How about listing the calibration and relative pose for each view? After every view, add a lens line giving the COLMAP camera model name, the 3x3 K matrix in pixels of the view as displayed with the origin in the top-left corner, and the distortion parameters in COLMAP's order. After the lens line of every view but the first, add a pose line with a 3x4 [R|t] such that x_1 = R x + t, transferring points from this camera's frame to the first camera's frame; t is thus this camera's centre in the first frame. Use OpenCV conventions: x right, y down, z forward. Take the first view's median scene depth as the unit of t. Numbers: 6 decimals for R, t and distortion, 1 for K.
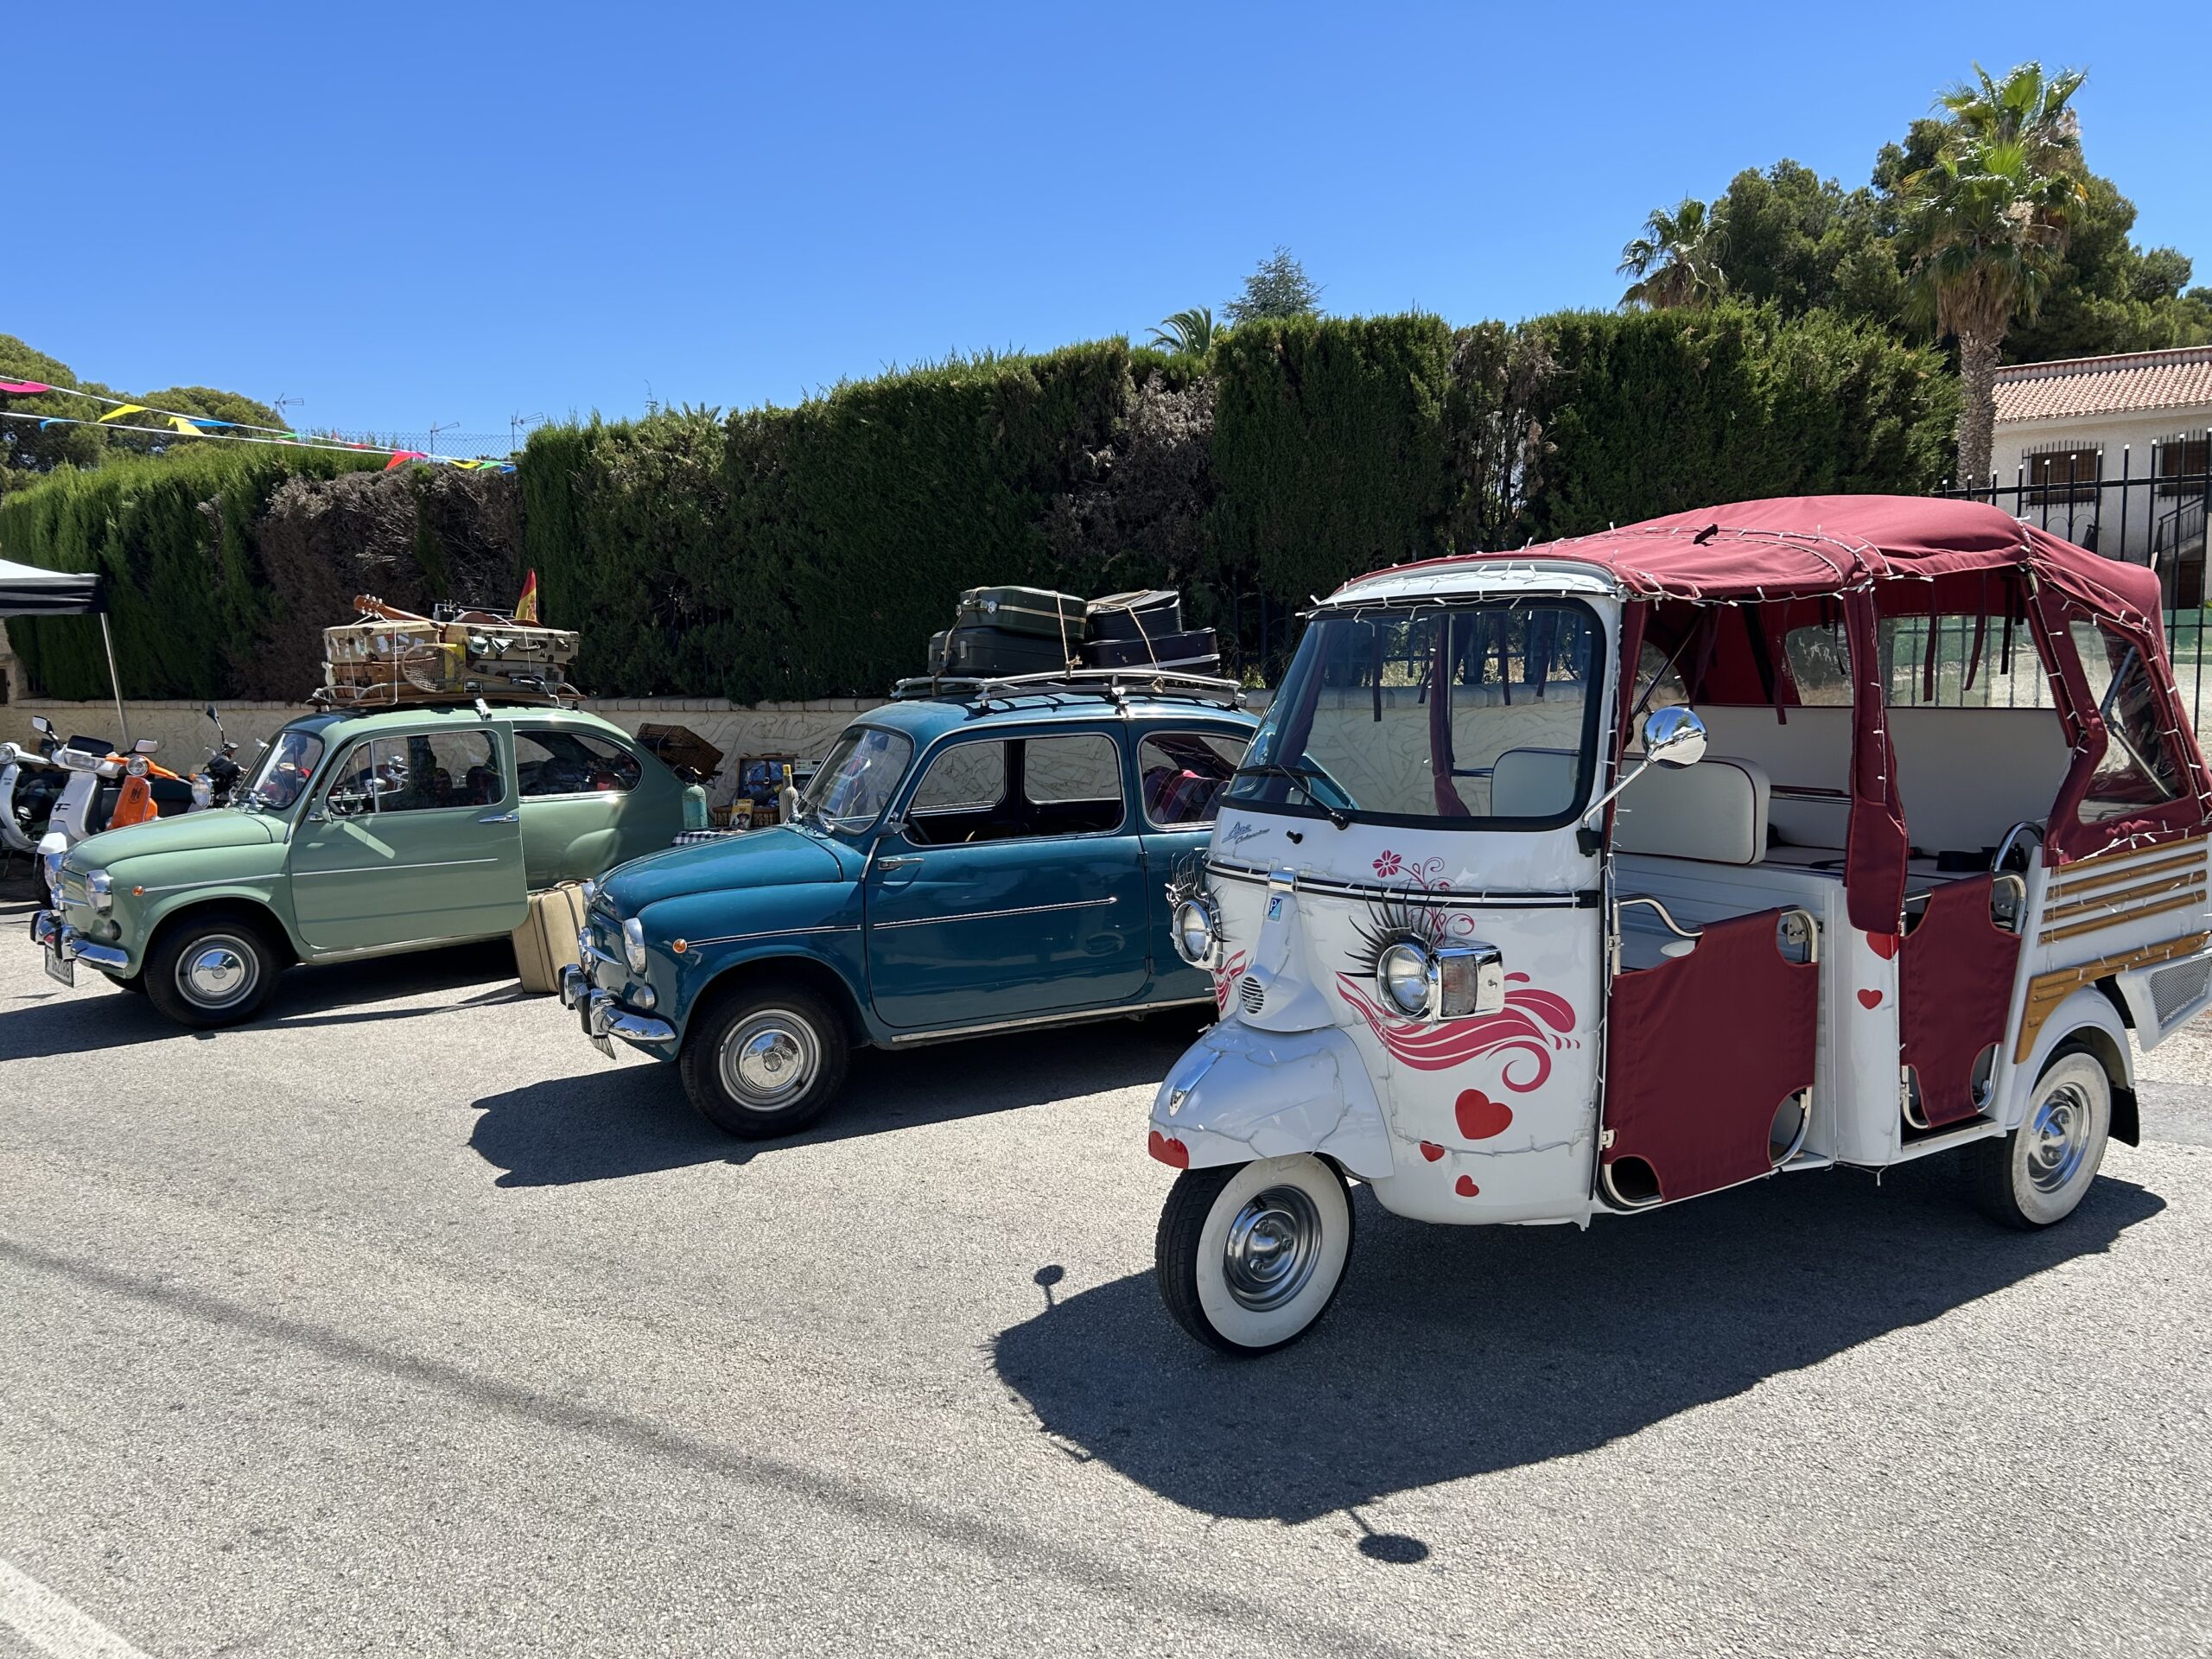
lens RADIAL K [[1666.3, 0, 1092.2], [0, 1666.3, 837.1], [0, 0, 1]] dist [0.045036, -0.045864]
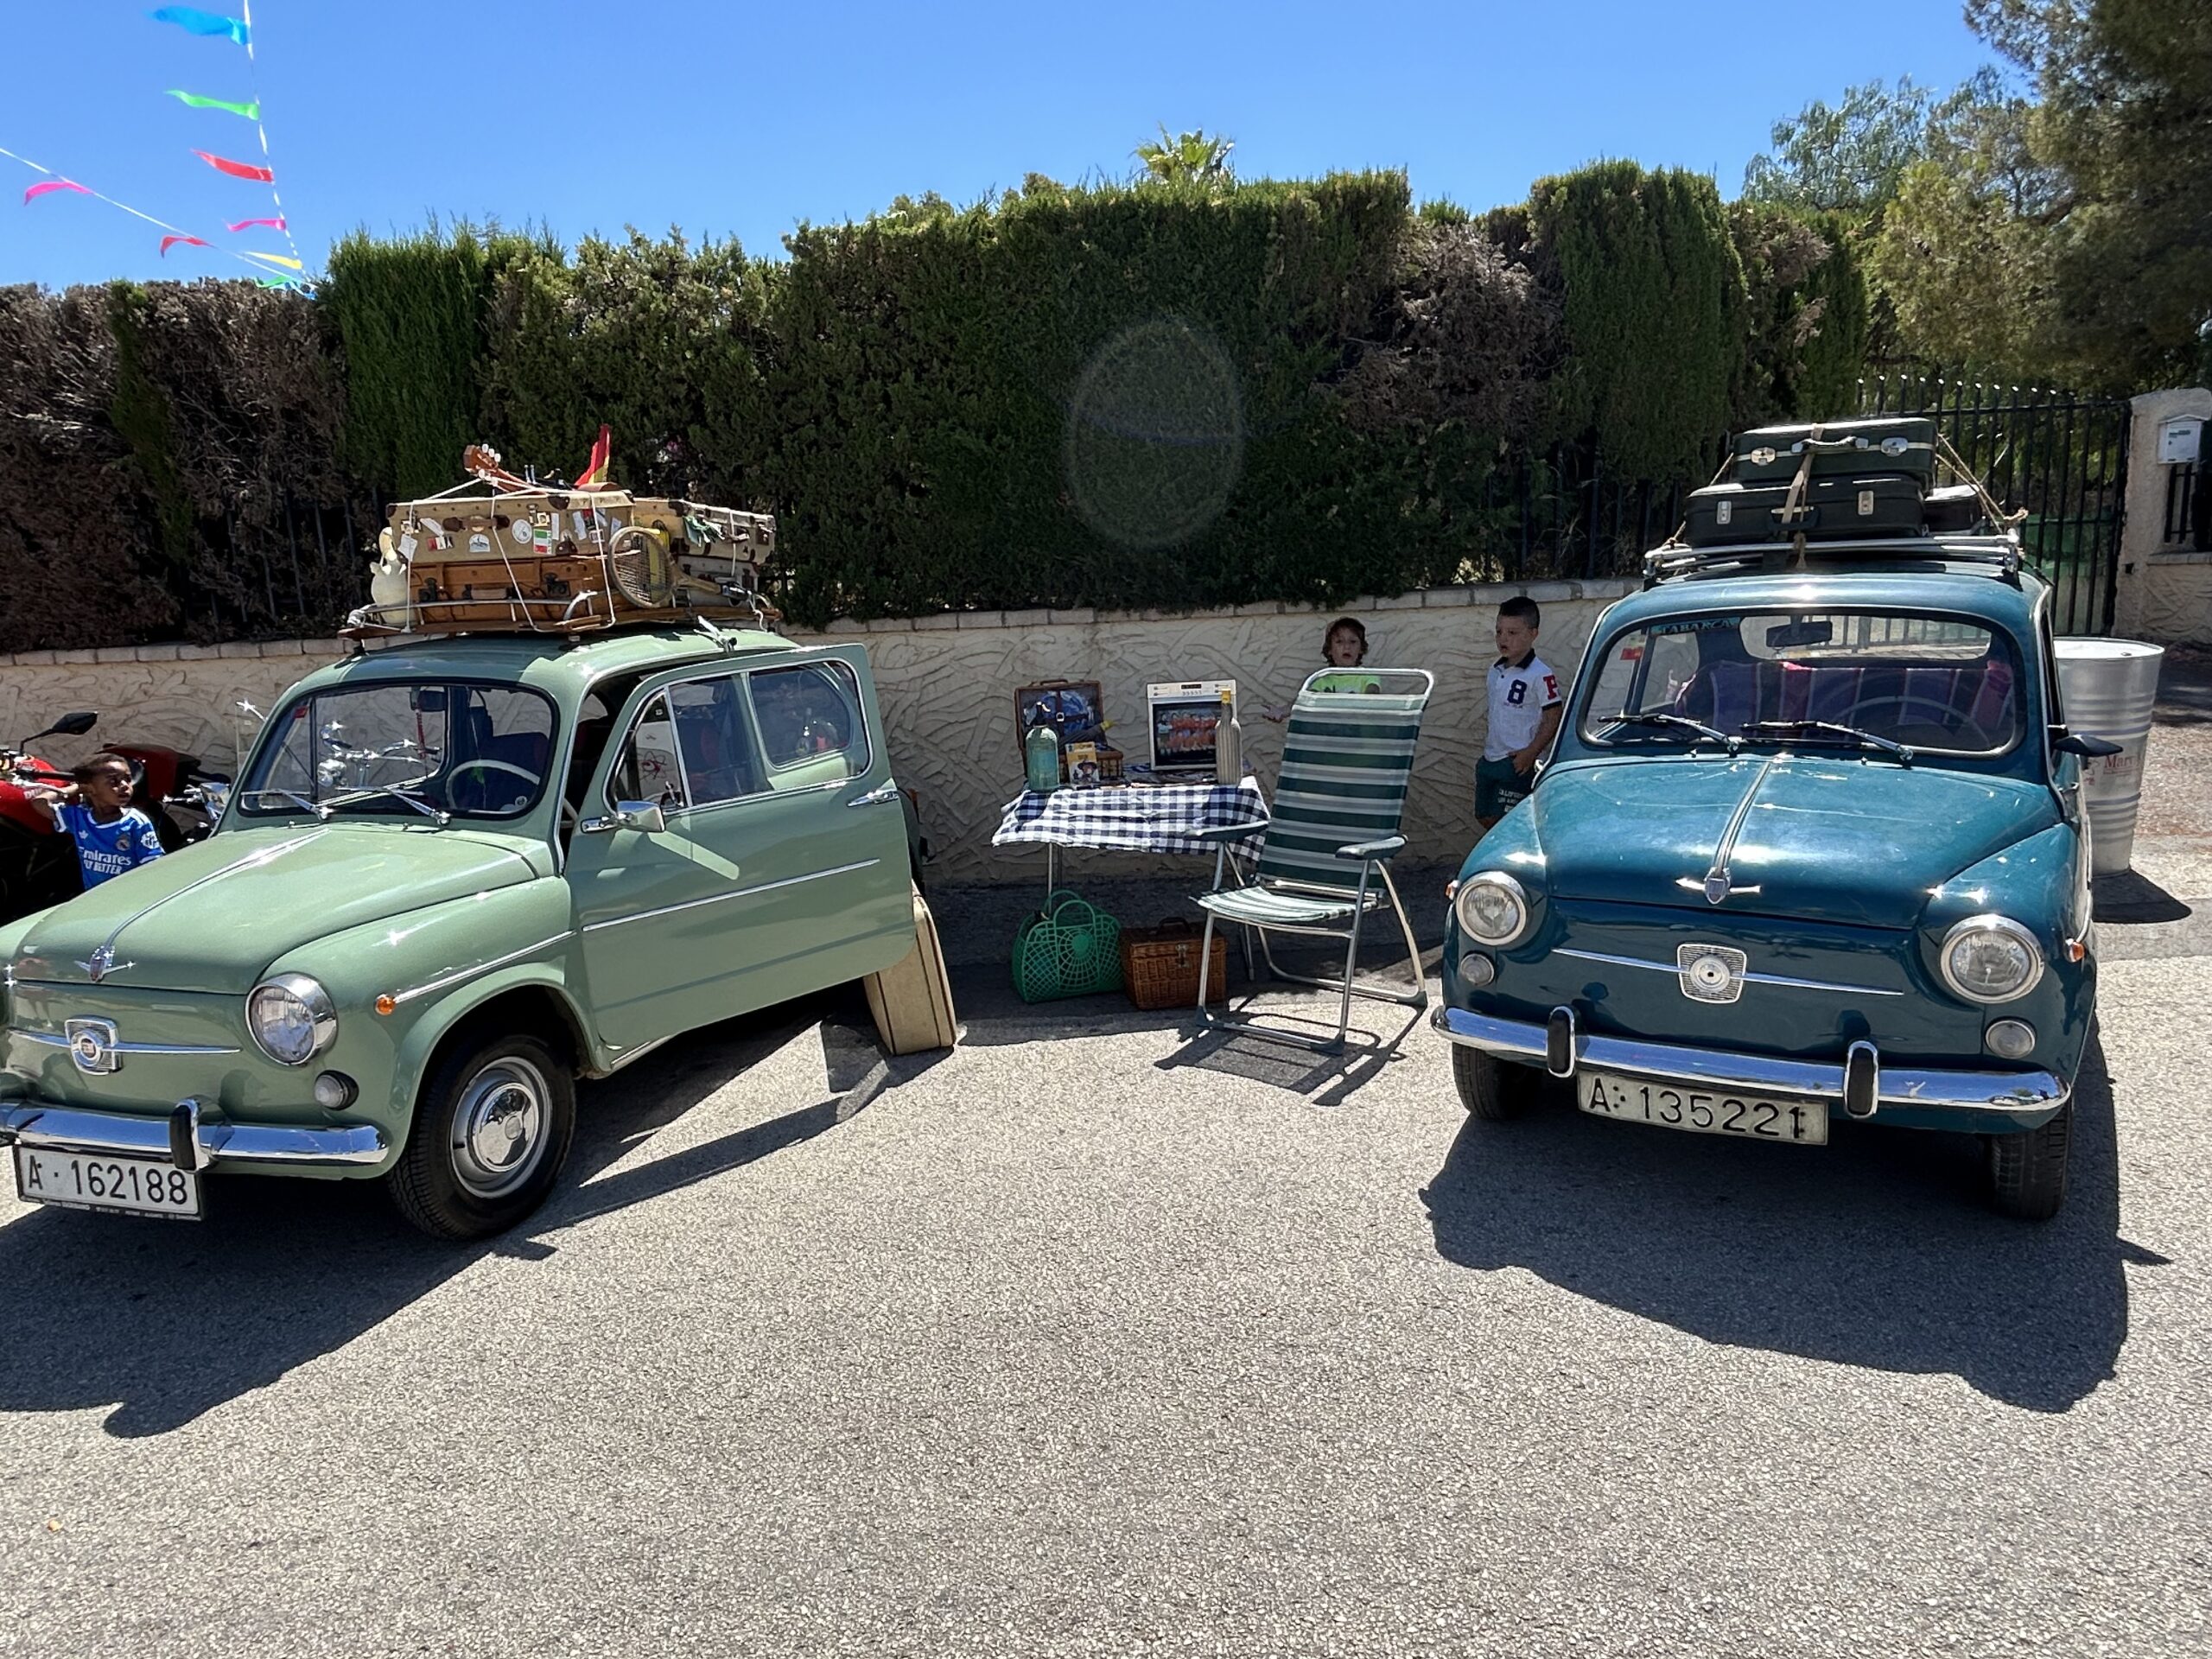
lens RADIAL K [[1379.1, 0, 1085.1], [0, 1379.1, 837.8], [0, 0, 1]] dist [0.001458, -0.009700]
pose [[0.850254, -0.109480, 0.514861, -0.516148], [0.078681, 0.993576, 0.081338, -0.029698], [-0.520458, -0.028648, 0.853406, 0.471242]]
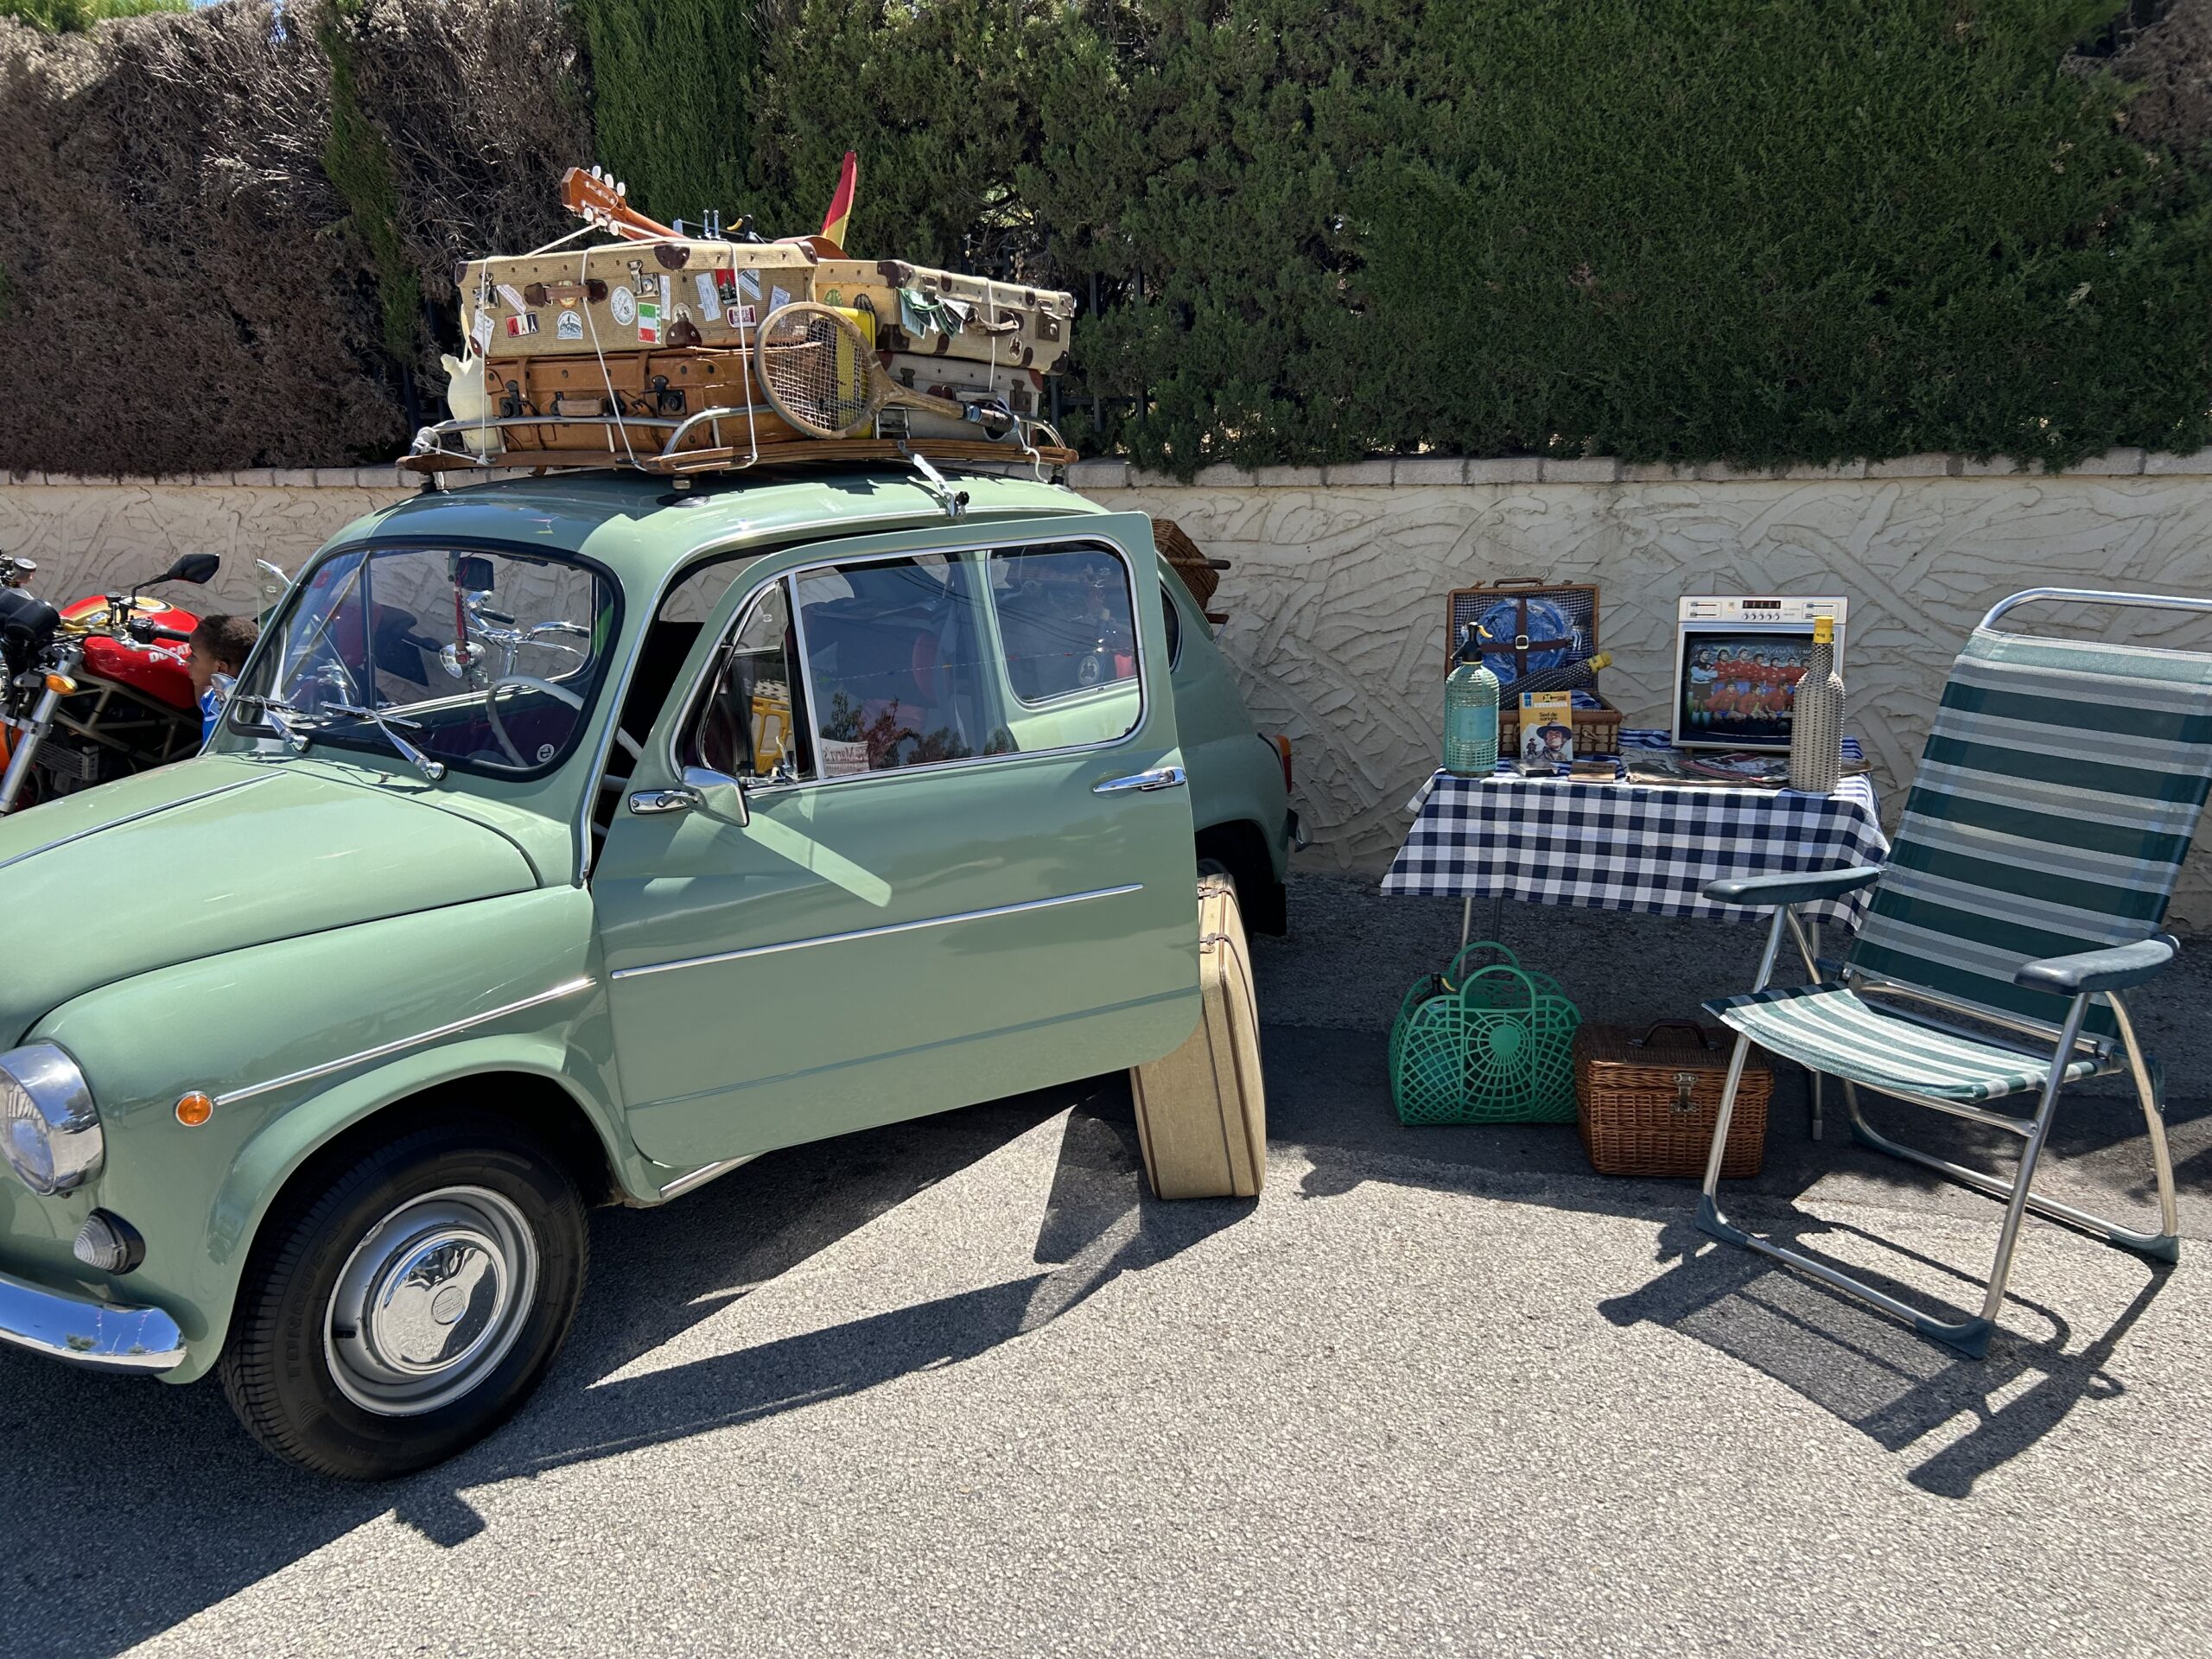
lens RADIAL K [[1666.3, 0, 1112.2], [0, 1666.3, 841.9], [0, 0, 1]] dist [0.045036, -0.045864]
pose [[0.971728, -0.051006, 0.230527, -0.413291], [0.020628, 0.990993, 0.132315, -0.042874], [-0.235200, -0.123819, 0.964028, 0.594635]]
